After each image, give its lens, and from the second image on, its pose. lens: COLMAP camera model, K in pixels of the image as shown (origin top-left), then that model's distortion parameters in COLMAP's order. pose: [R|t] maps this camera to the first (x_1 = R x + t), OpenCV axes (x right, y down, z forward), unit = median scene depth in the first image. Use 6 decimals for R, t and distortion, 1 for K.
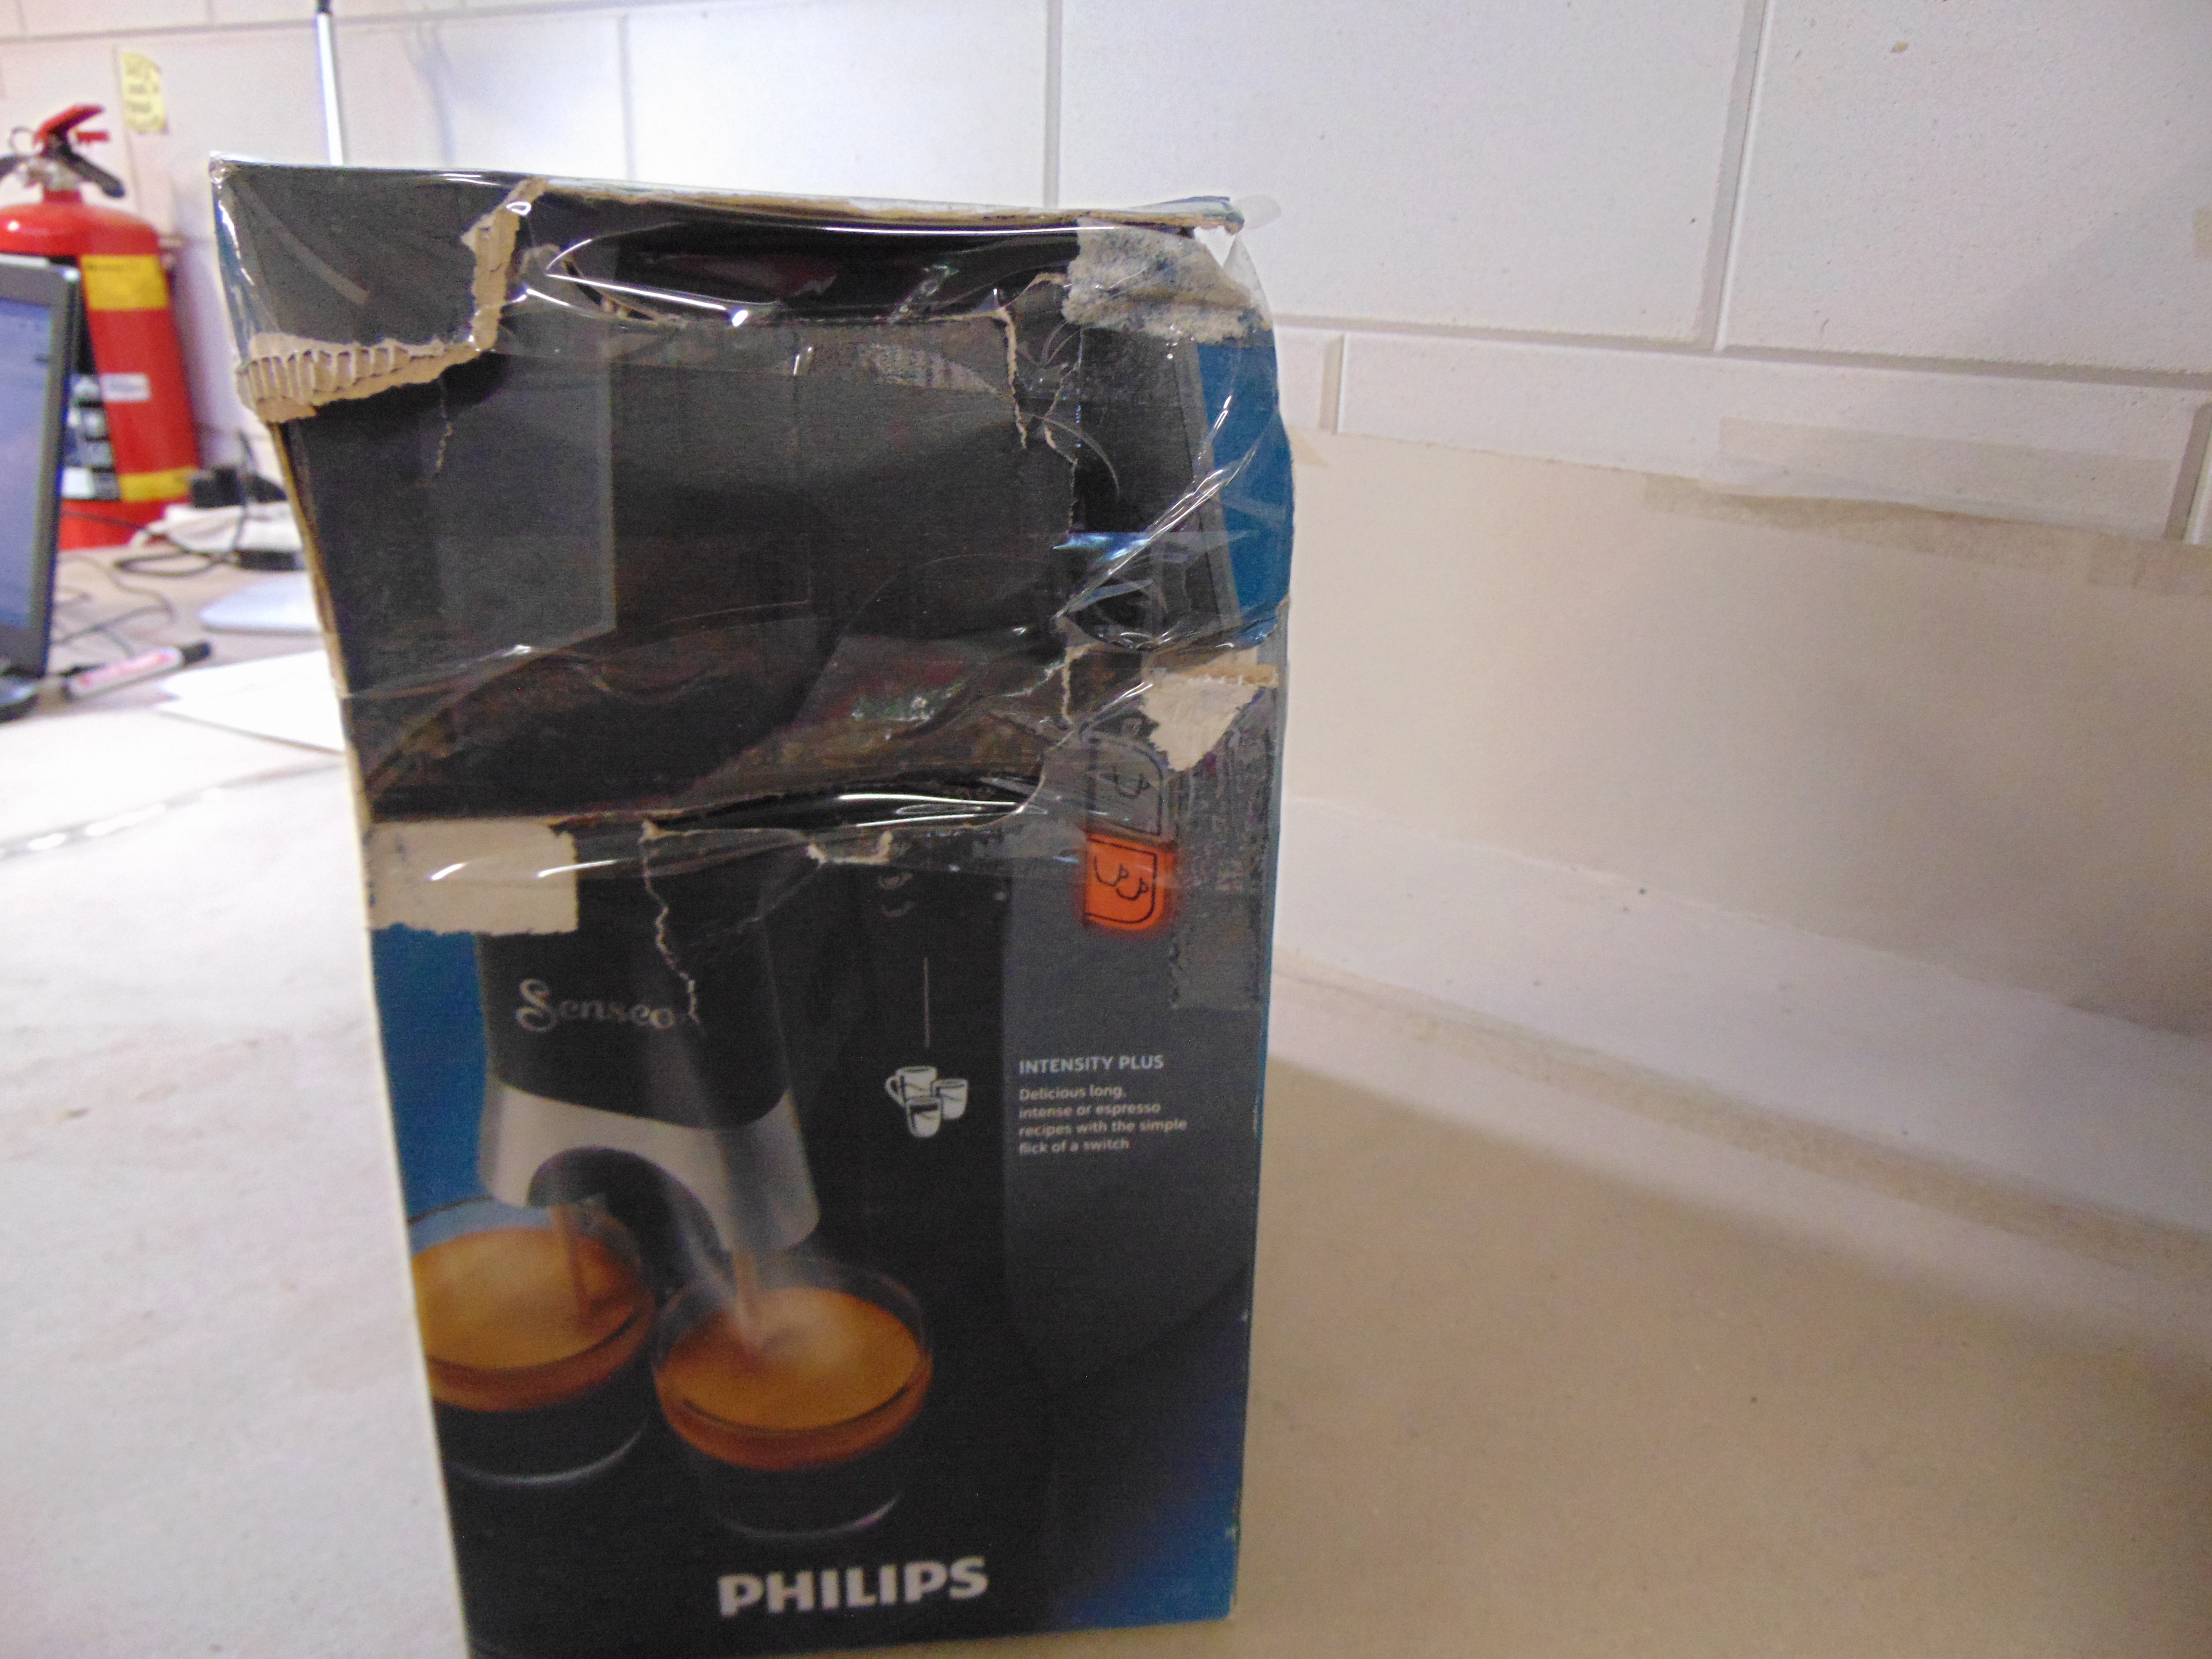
lens RADIAL K [[1631.1, 0, 1106.0], [0, 1631.1, 829.5], [0, 0, 1]] dist [0.003244, 0.005230]
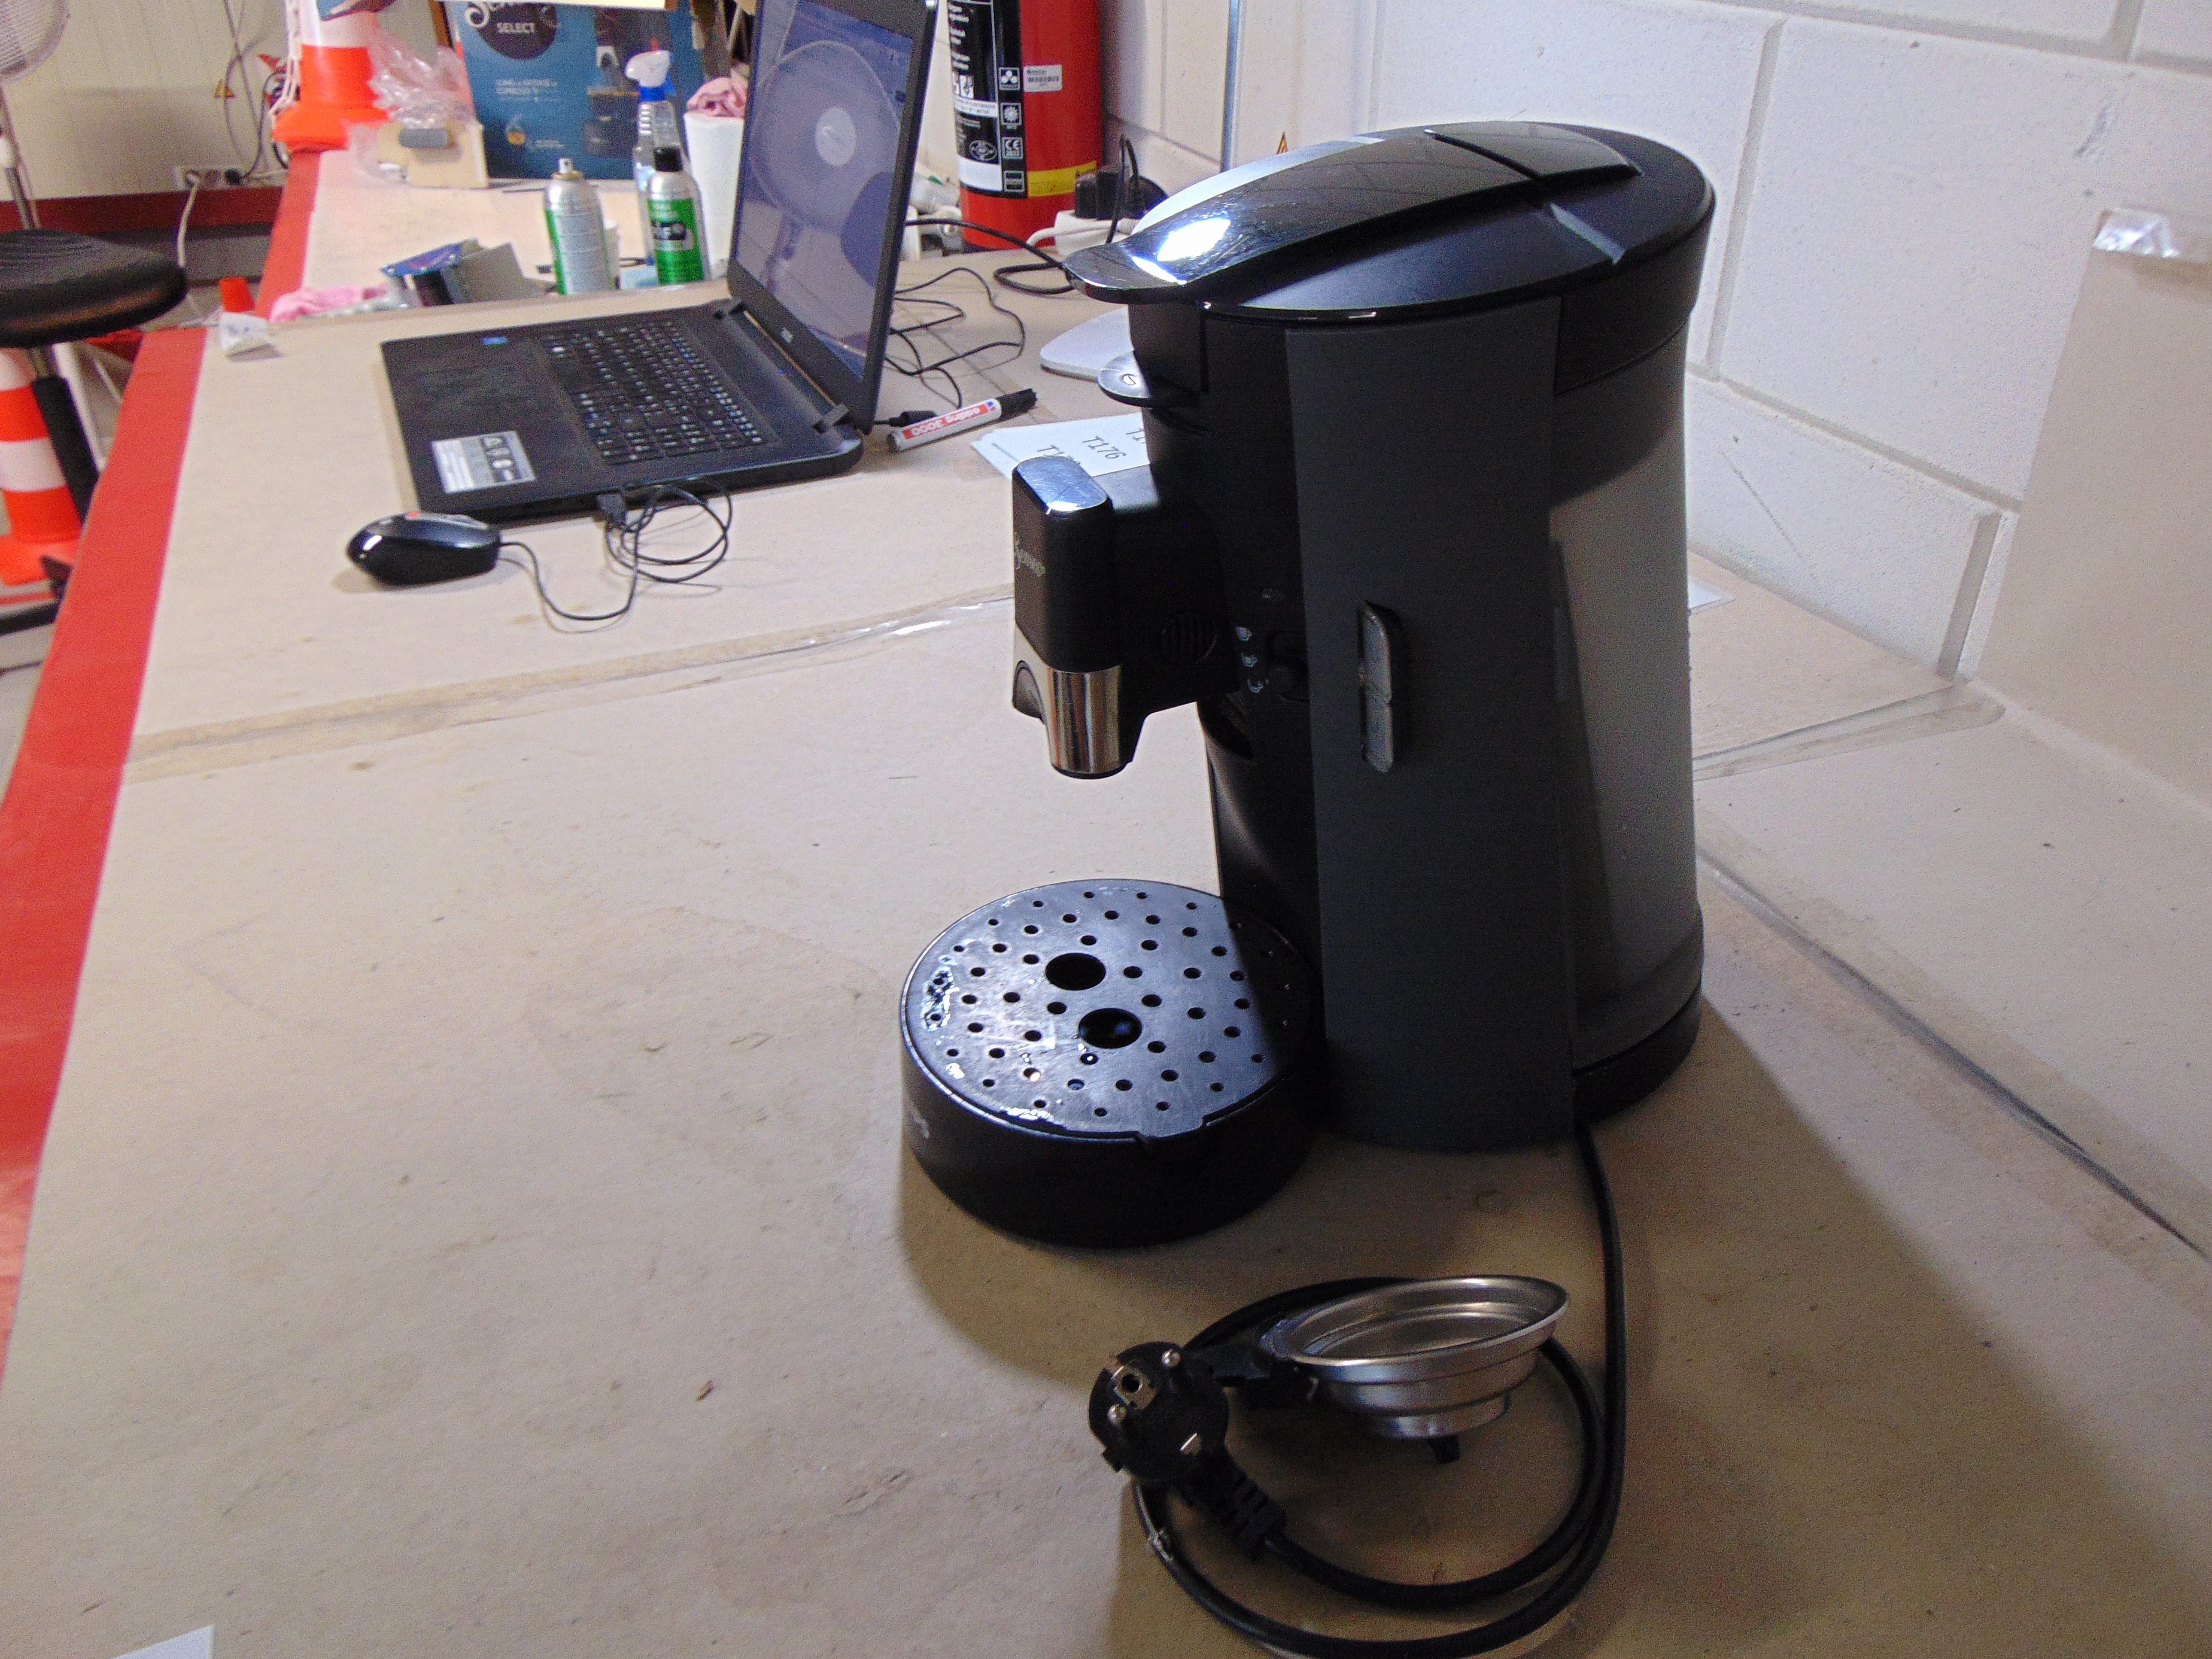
lens RADIAL K [[1631.1, 0, 1106.0], [0, 1631.1, 829.5], [0, 0, 1]] dist [0.003244, 0.005230]
pose [[0.858201, 0.229465, -0.459170, -0.003184], [-0.135377, 0.964029, 0.228740, -0.084242], [0.495141, -0.134144, 0.858394, 0.138086]]
